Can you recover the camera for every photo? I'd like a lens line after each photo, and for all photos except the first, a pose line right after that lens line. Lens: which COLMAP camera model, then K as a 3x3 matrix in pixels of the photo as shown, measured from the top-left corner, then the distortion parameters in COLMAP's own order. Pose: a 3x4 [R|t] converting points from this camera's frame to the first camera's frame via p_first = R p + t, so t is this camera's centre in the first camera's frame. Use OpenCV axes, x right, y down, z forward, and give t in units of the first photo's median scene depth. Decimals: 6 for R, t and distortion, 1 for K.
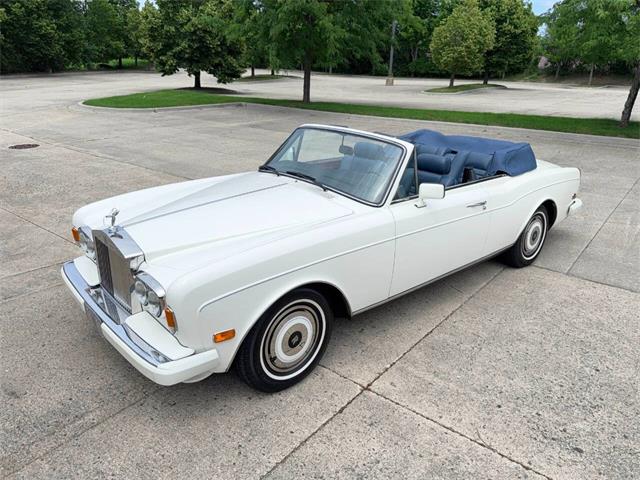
lens RADIAL K [[483.7, 0, 328.1], [0, 483.7, 224.8], [0, 0, 1]] dist [0.005566, -0.010441]
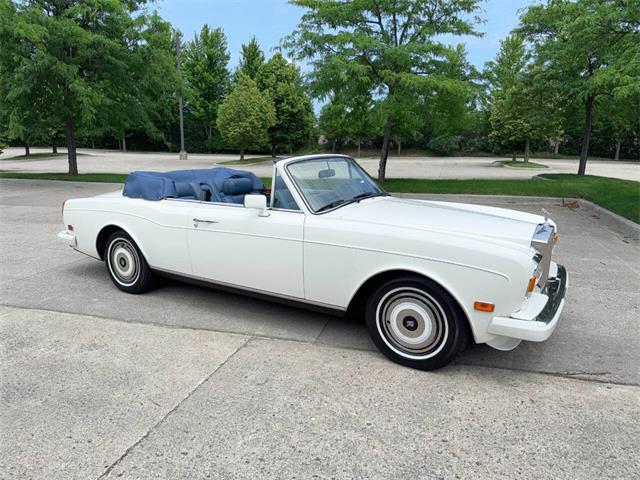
lens RADIAL K [[447.6, 0, 323.2], [0, 447.6, 241.7], [0, 0, 1]] dist [0.082946, -0.120476]
pose [[0.924372, -0.092188, 0.370185, 0.039423], [0.132194, 0.987646, -0.084140, 0.000206], [-0.357855, 0.126713, 0.925140, 0.046601]]
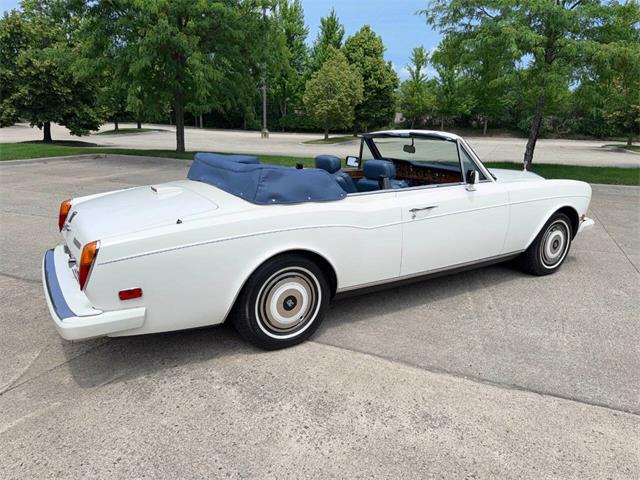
lens RADIAL K [[449.2, 0, 320.4], [0, 449.2, 243.5], [0, 0, 1]] dist [0.054465, -0.072983]
pose [[0.966528, -0.066541, 0.247781, -0.009635], [0.081287, 0.995448, -0.049750, -0.018812], [-0.243342, 0.068226, 0.967538, 0.102553]]
